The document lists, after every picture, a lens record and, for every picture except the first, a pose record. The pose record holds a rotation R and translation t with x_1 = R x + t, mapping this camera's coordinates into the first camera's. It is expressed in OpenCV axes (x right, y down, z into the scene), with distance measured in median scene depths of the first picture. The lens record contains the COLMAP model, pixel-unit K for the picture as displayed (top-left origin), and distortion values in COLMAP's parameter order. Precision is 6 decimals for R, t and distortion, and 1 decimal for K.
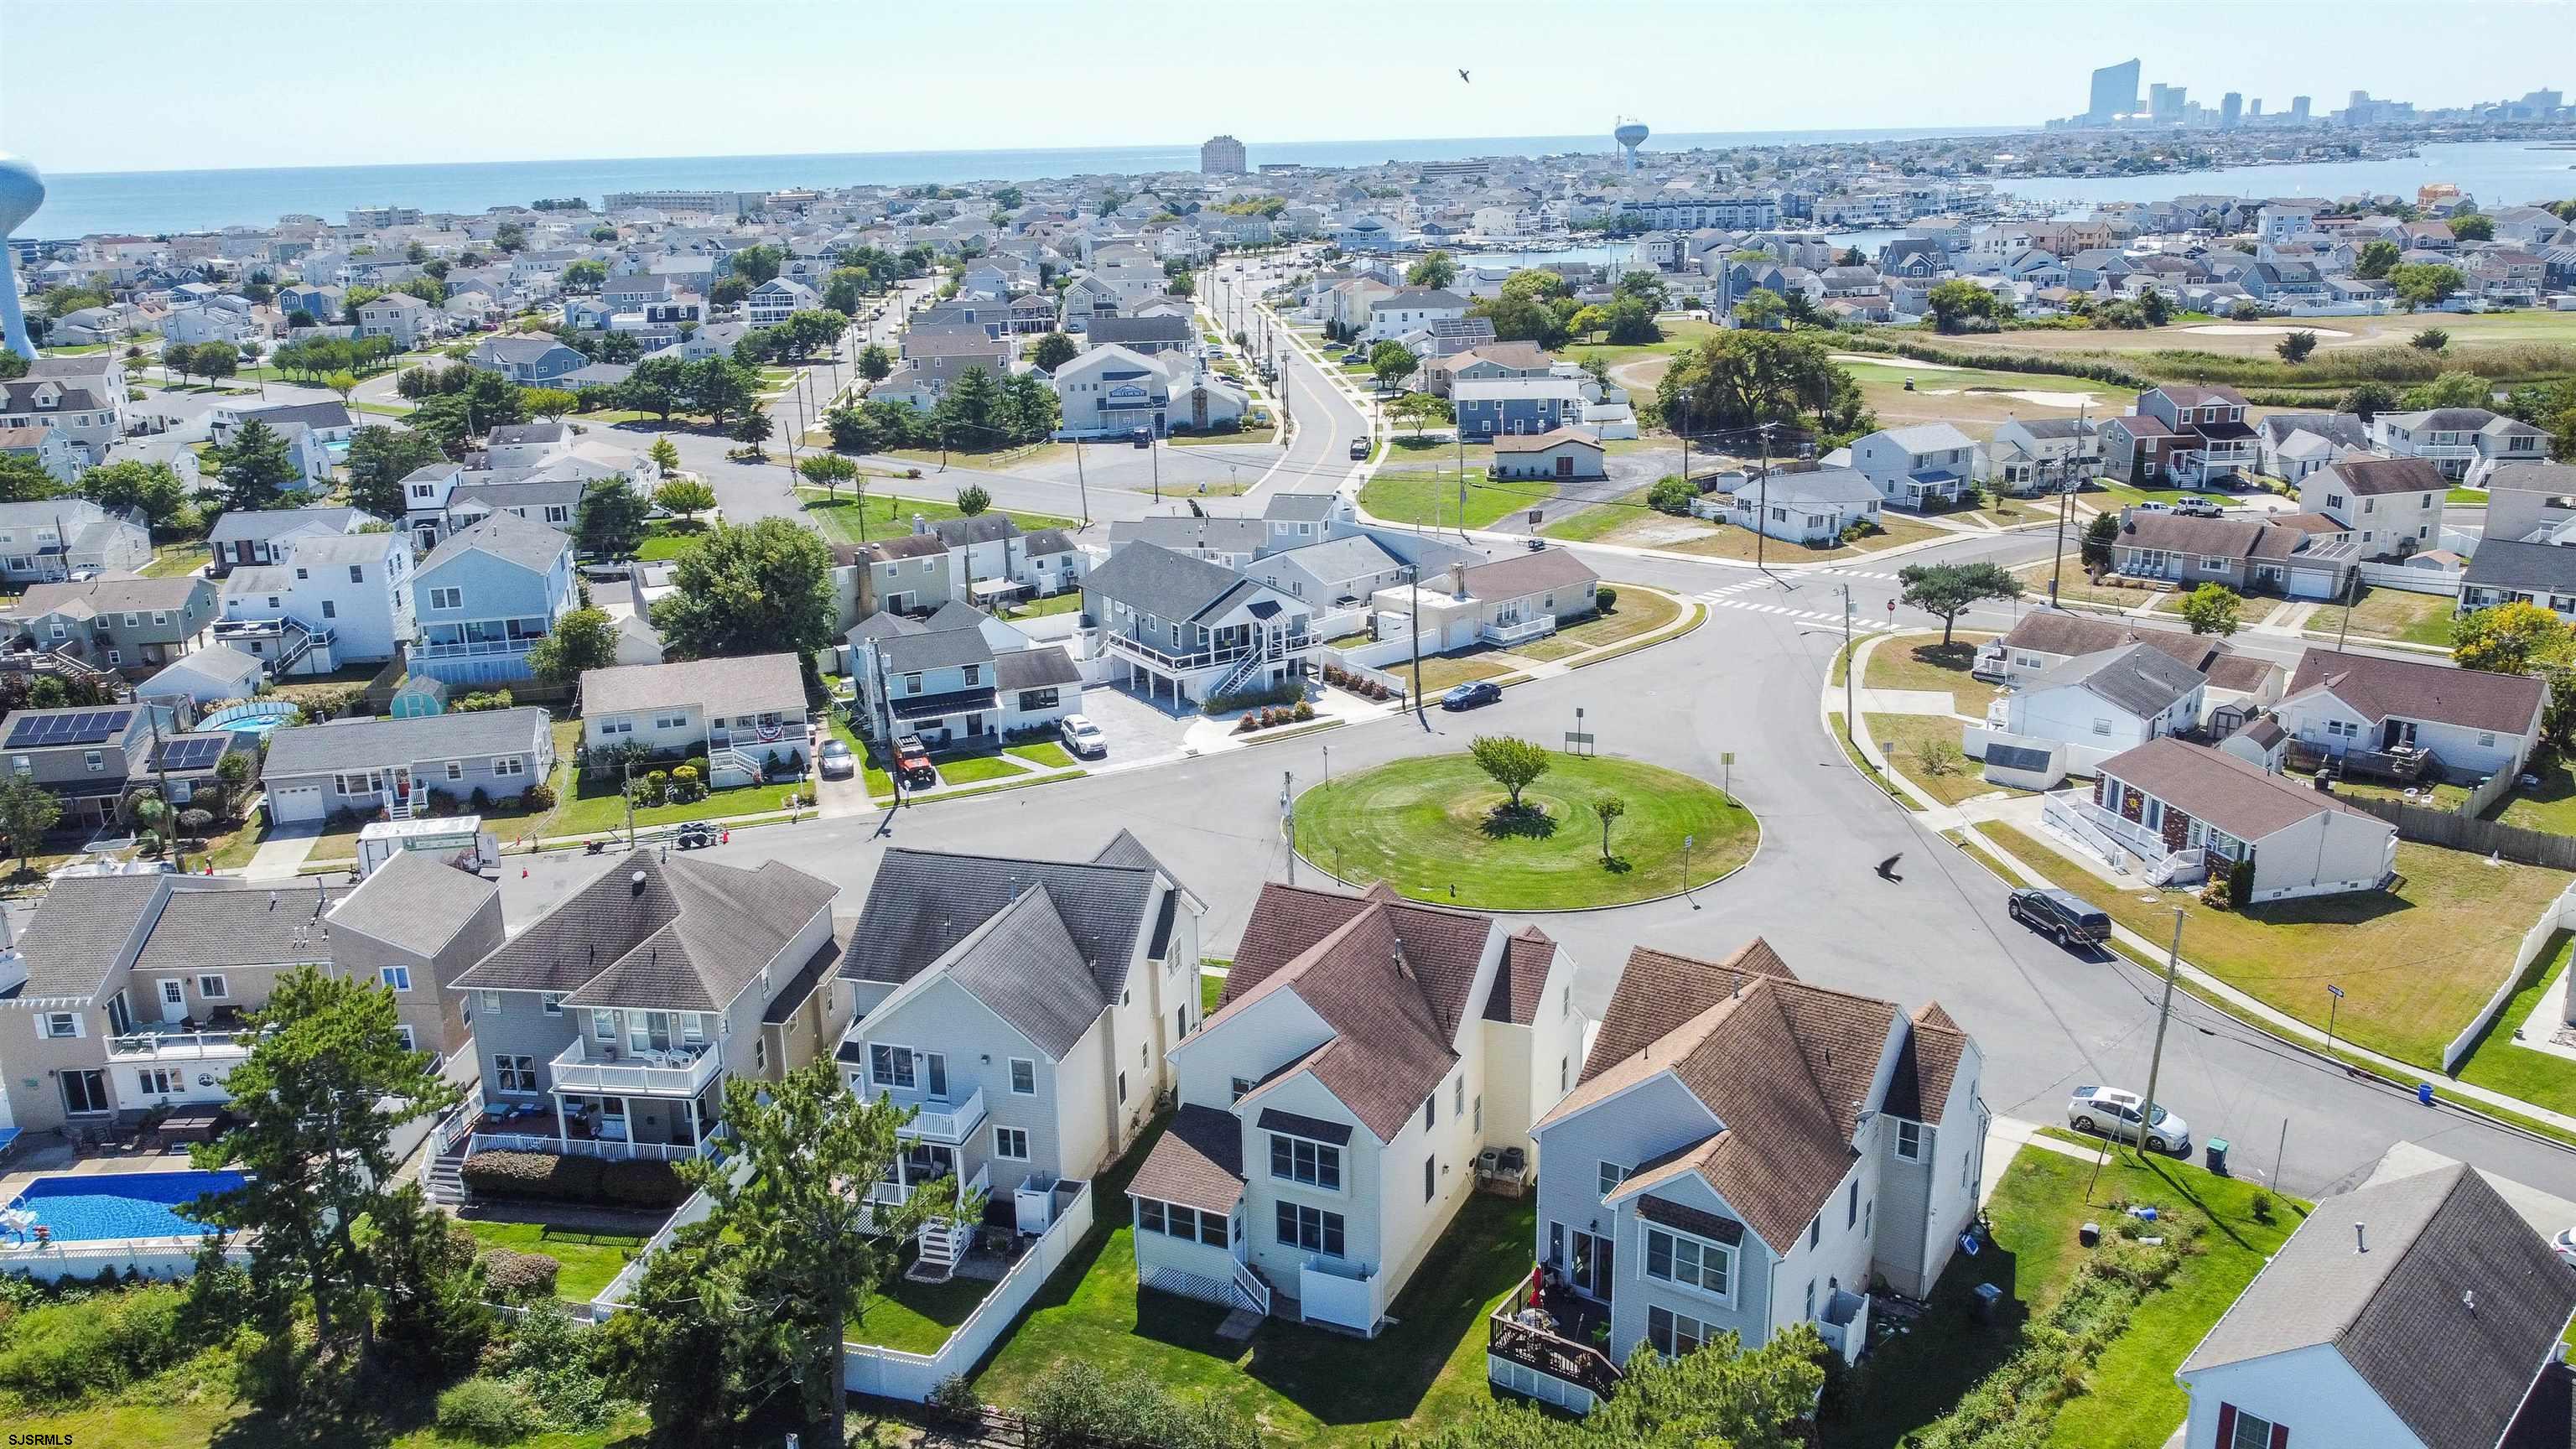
lens RADIAL K [[1951.3, 0, 1277.0], [0, 1951.3, 727.1], [0, 0, 1]] dist [0.000879, -0.010667]
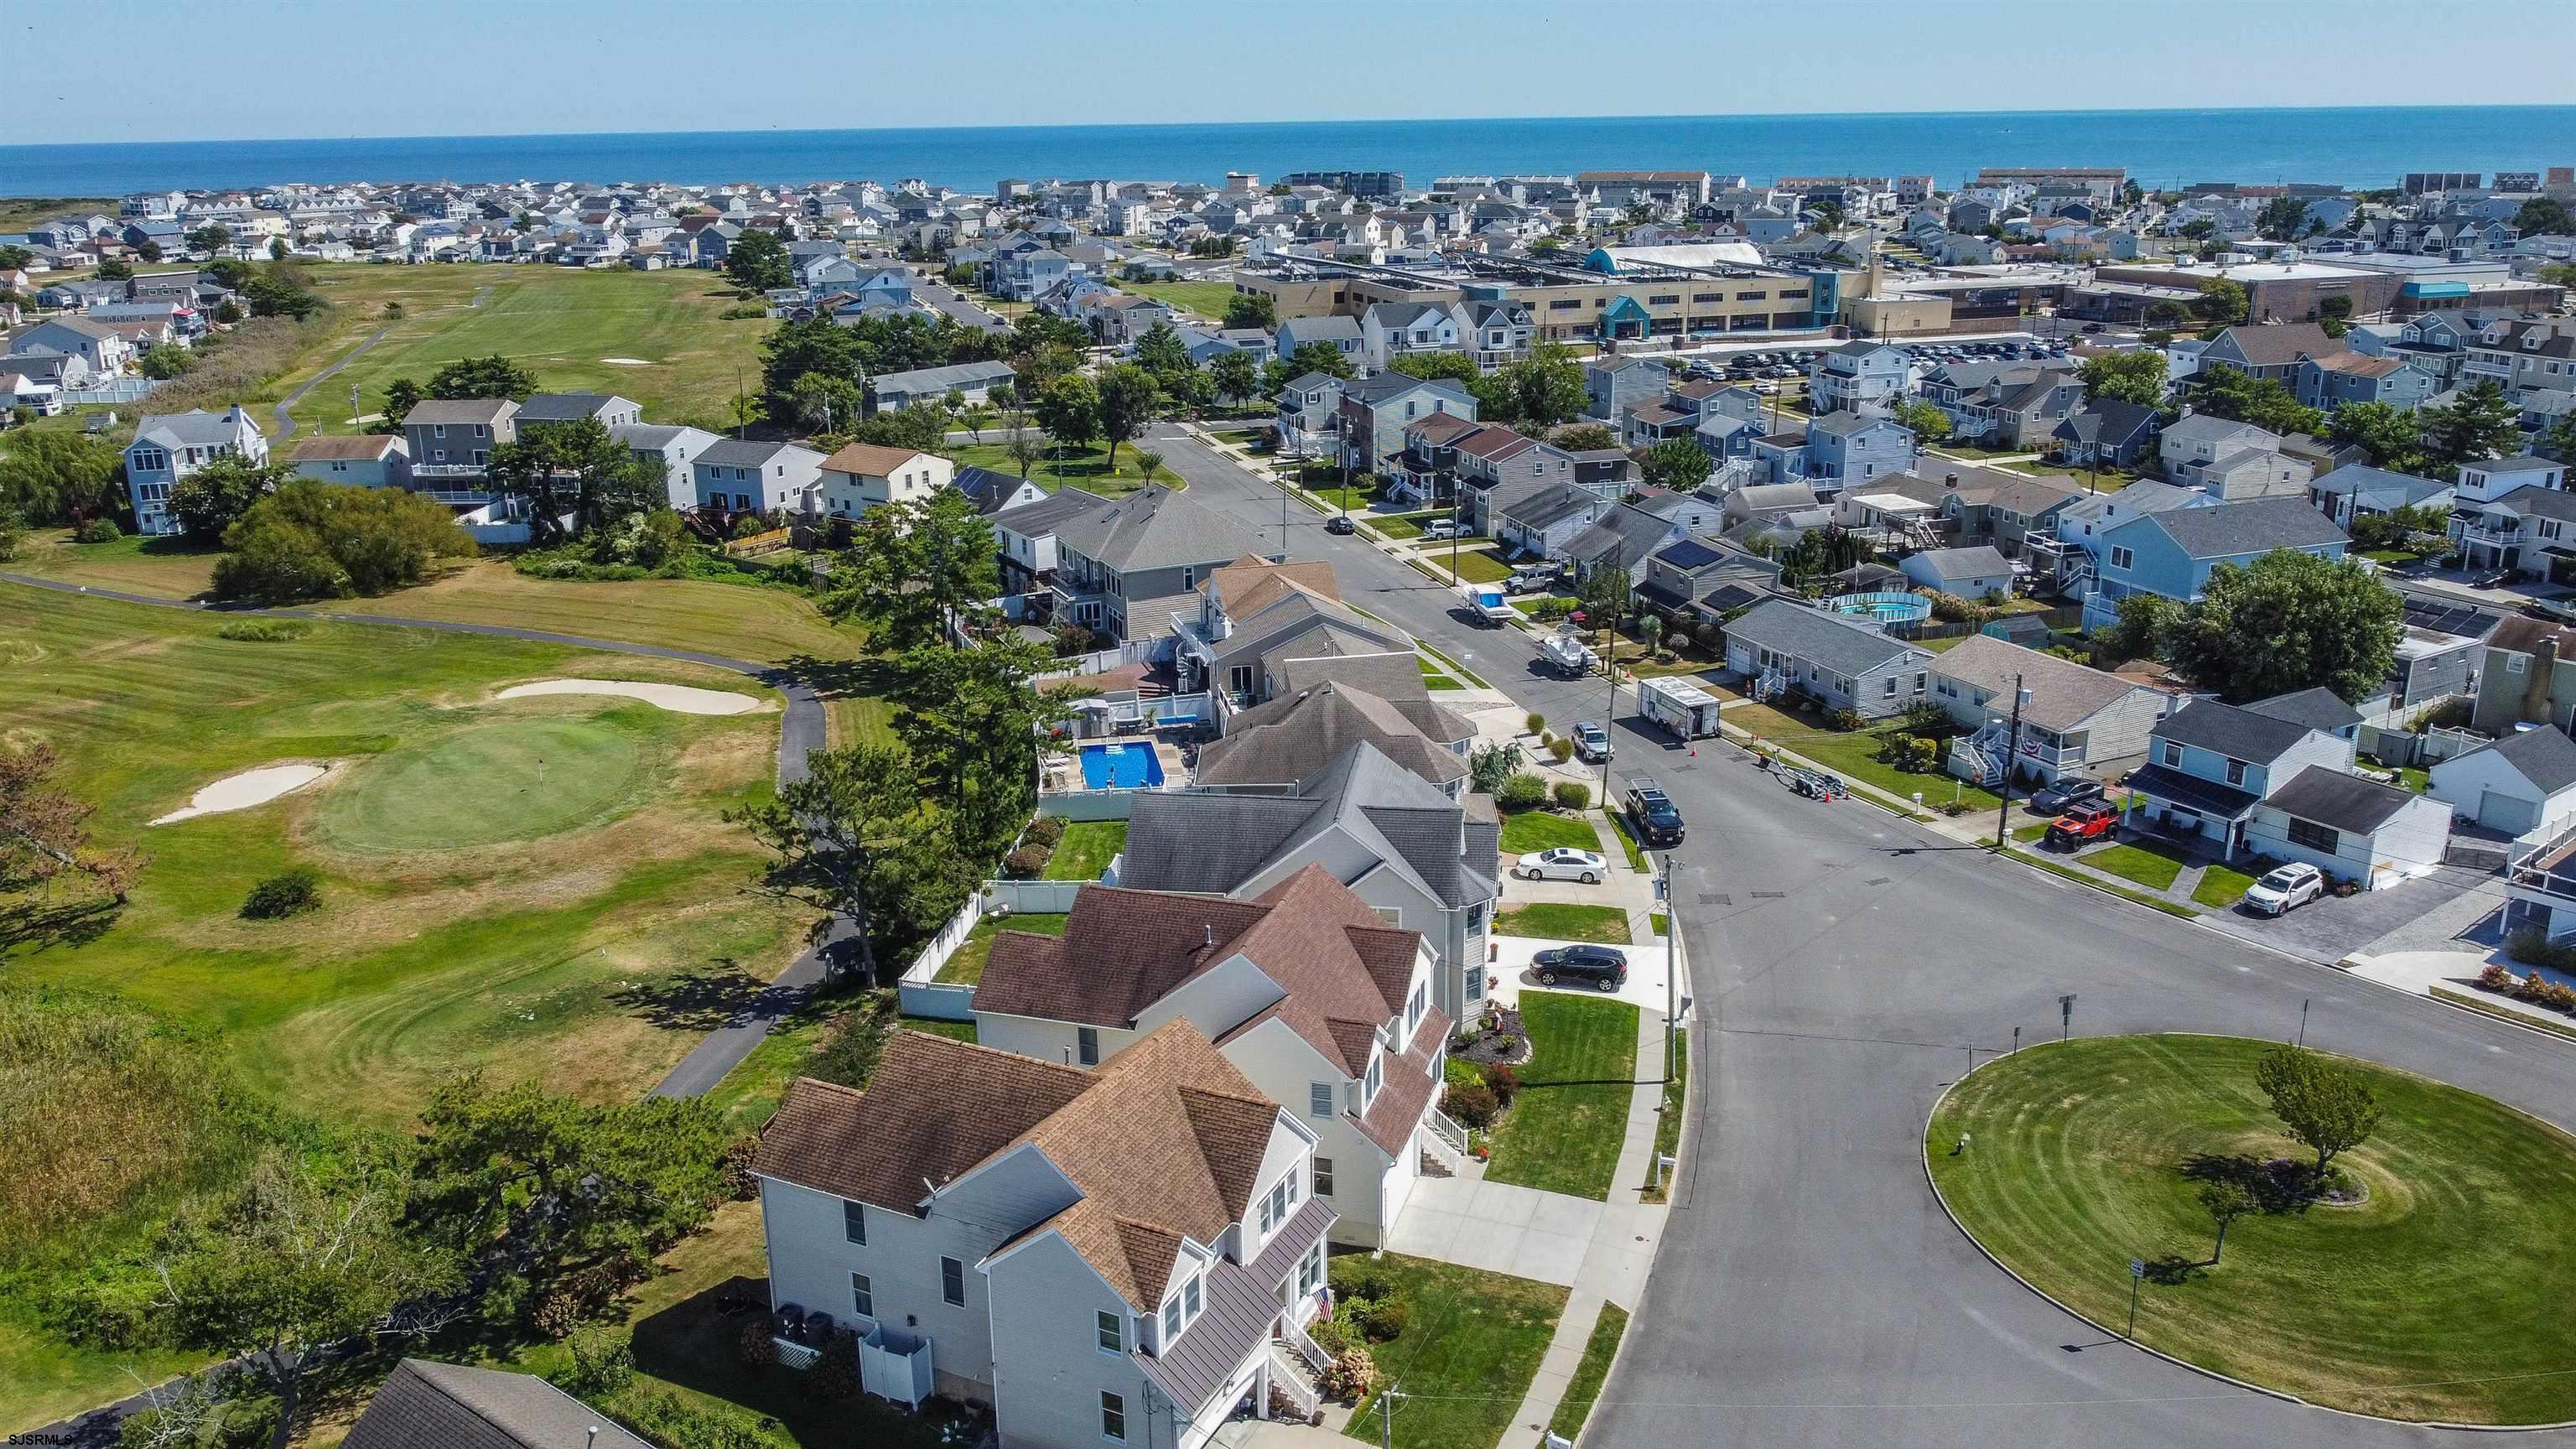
lens RADIAL K [[1951.3, 0, 1279.8], [0, 1951.3, 730.4], [0, 0, 1]] dist [0.000879, -0.010667]
pose [[0.136926, 0.318147, -0.938101, 0.553185], [-0.276686, 0.921612, 0.272170, -0.154198], [0.951155, 0.222292, 0.214219, 0.428886]]
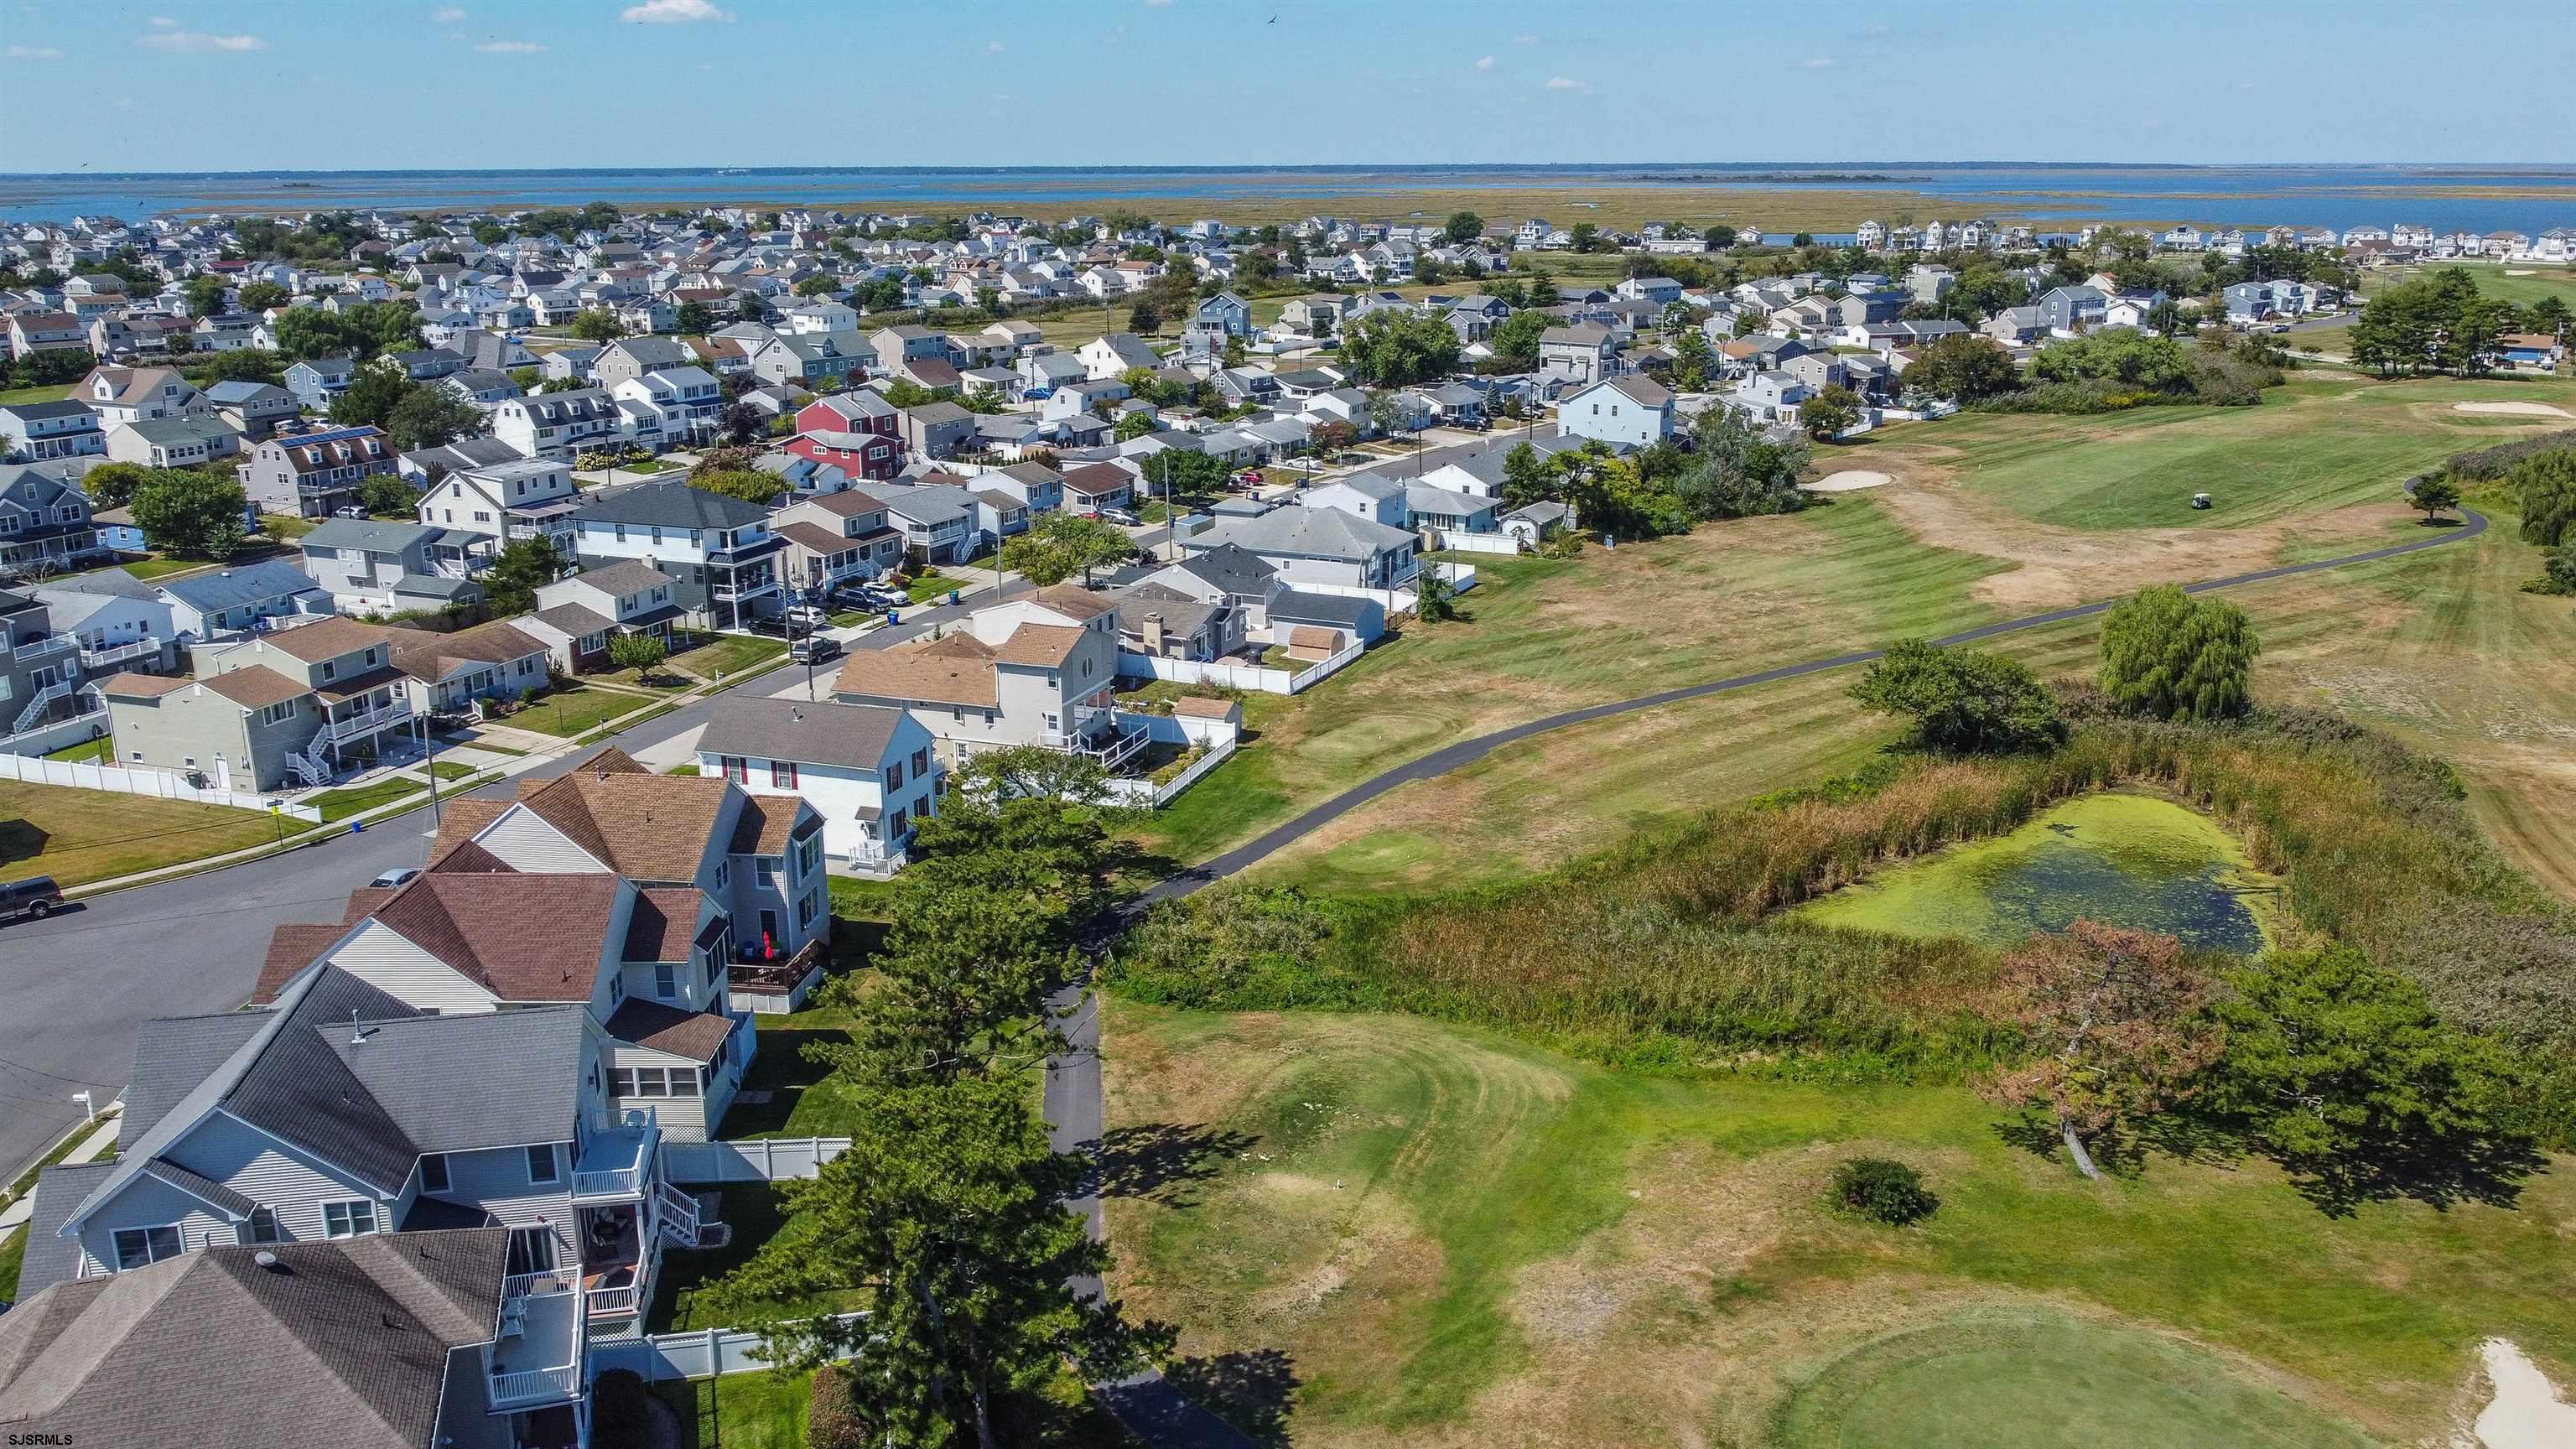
lens RADIAL K [[1951.3, 0, 1282.4], [0, 1951.3, 725.5], [0, 0, 1]] dist [0.000879, -0.010667]
pose [[-0.432668, -0.226389, 0.872666, -0.621011], [0.276606, 0.887941, 0.367493, -0.144977], [-0.858072, 0.400387, -0.321563, 0.509427]]
